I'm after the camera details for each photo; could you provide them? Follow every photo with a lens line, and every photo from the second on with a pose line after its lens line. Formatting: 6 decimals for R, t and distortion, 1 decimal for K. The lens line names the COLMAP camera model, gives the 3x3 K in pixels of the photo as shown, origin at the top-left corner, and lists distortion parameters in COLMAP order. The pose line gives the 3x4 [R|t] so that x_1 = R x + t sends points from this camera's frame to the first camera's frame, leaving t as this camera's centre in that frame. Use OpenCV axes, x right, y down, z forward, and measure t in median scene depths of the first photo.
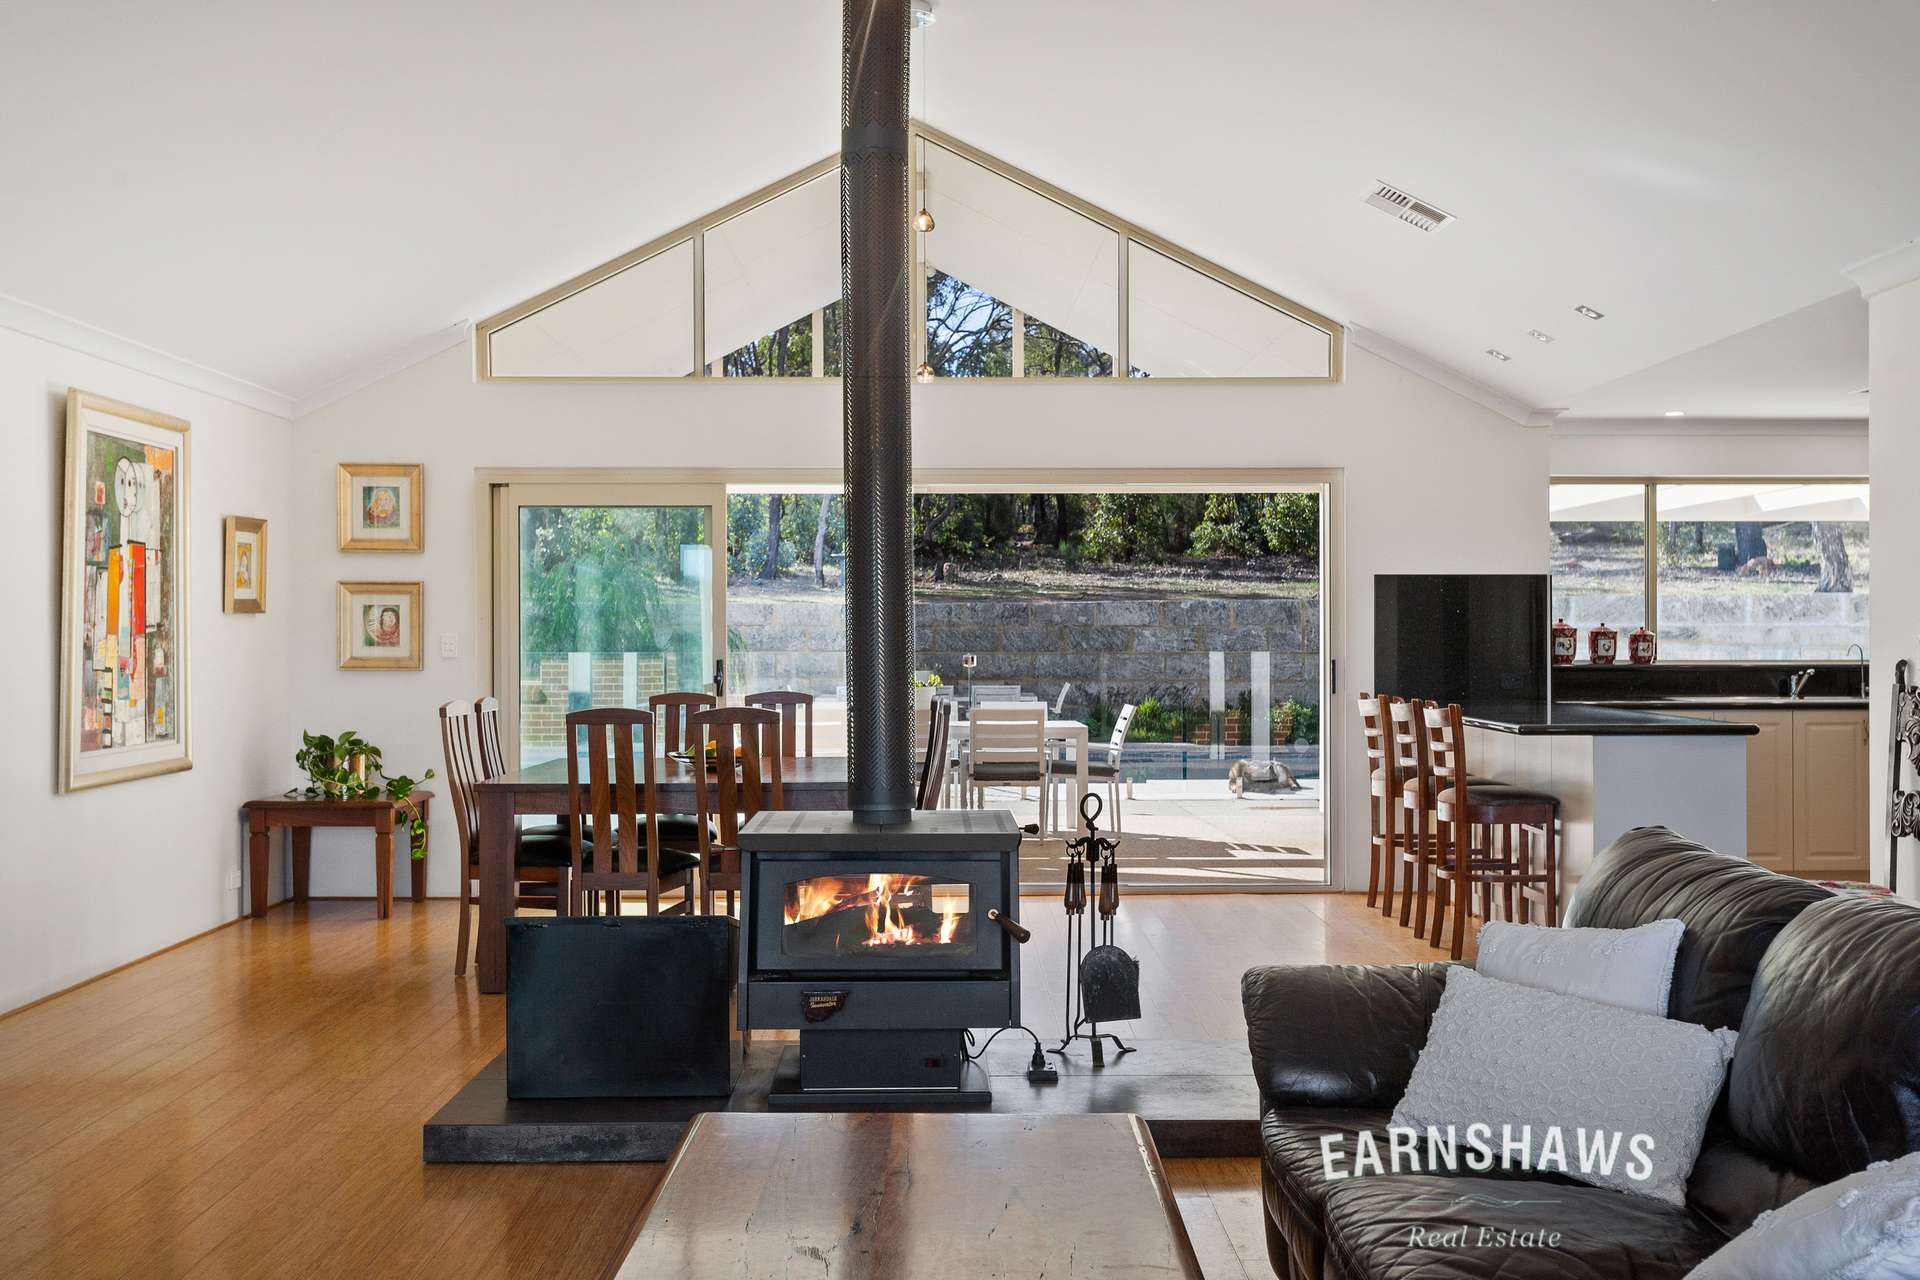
lens RADIAL K [[2057.5, 0, 960.0], [0, 2057.5, 640.0], [0, 0, 1]] dist [-0.001966, -0.001481]
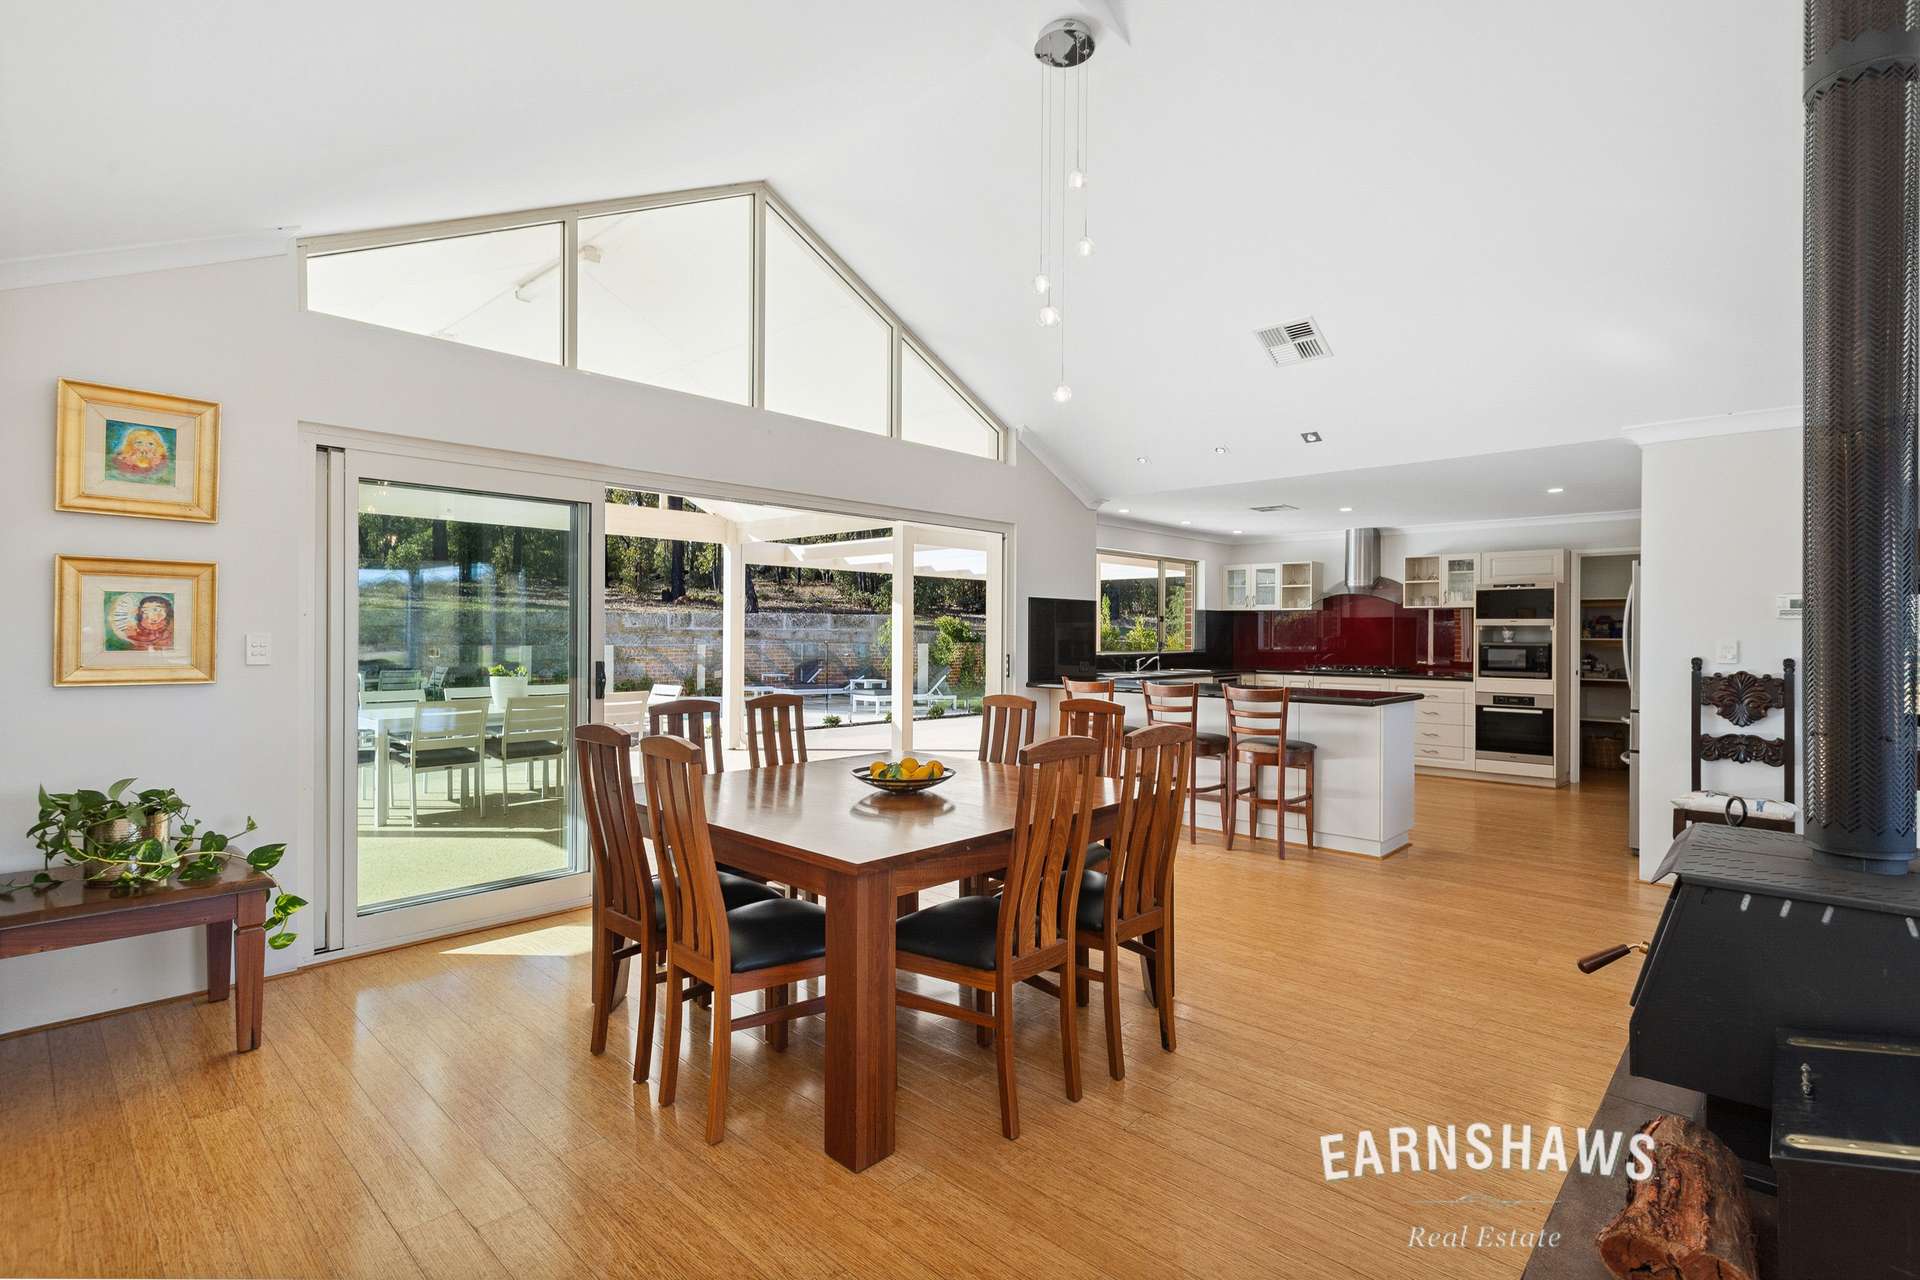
lens RADIAL K [[916.5, 0, 960.0], [0, 916.5, 640.0], [0, 0, 1]] dist [-0.000761, 0.000003]
pose [[0.685128, -0.000640, 0.728422, -0.317728], [-0.003923, 0.999982, 0.004569, -0.003266], [-0.728412, -0.005987, 0.685113, 0.579651]]
